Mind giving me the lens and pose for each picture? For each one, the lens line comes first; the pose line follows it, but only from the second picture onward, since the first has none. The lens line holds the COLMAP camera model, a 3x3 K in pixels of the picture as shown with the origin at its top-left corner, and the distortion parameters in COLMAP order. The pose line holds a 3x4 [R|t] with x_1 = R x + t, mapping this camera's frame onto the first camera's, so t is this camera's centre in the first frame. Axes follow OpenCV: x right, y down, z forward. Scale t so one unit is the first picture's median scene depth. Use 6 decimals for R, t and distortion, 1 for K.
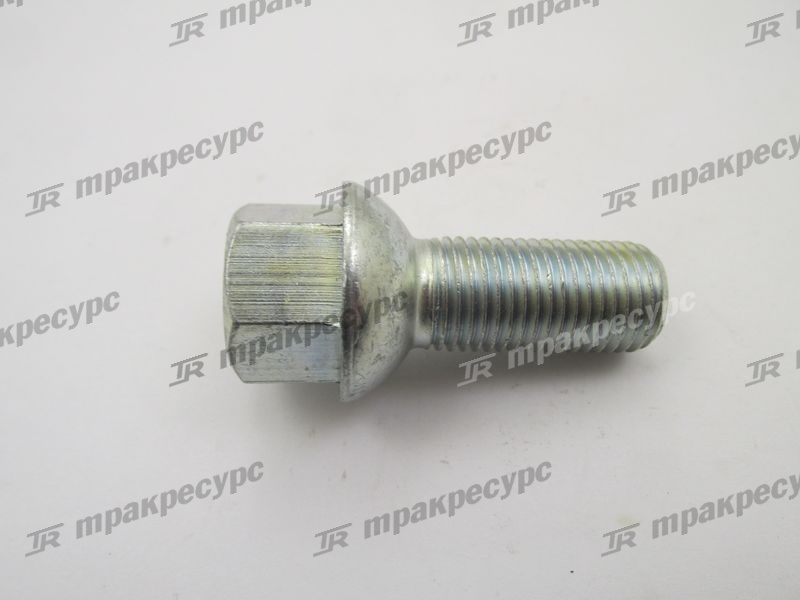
lens RADIAL K [[665.9, 0, 400.0], [0, 665.9, 300.0], [0, 0, 1]] dist [-0.001254, 0.001907]
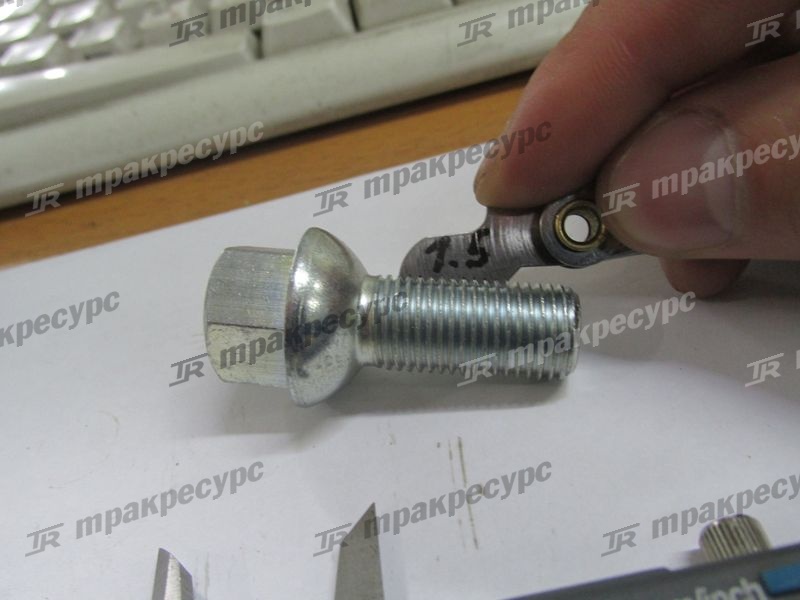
lens RADIAL K [[665.9, 0, 400.0], [0, 665.9, 300.0], [0, 0, 1]] dist [-0.001254, 0.001907]
pose [[1.000000, -0.000465, 0.000164, 0.540551], [0.000465, 1.000000, 0.000038, -0.127259], [-0.000164, -0.000038, 1.000000, 0.000353]]
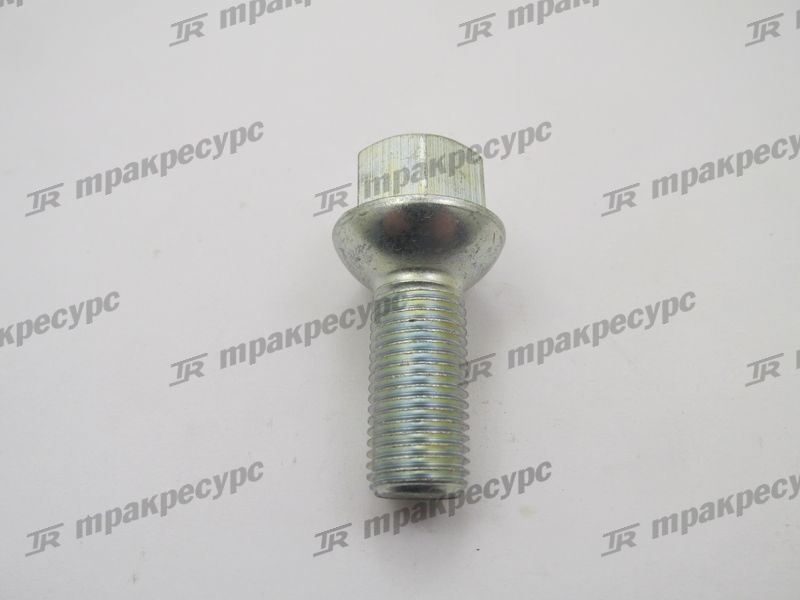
lens RADIAL K [[665.9, 0, 400.0], [0, 665.9, 300.0], [0, 0, 1]] dist [-0.001254, 0.001907]
pose [[1.000000, -0.000053, 0.000089, 0.432652], [0.000053, 1.000000, -0.000004, 0.000011], [-0.000089, 0.000004, 1.000000, 0.000024]]
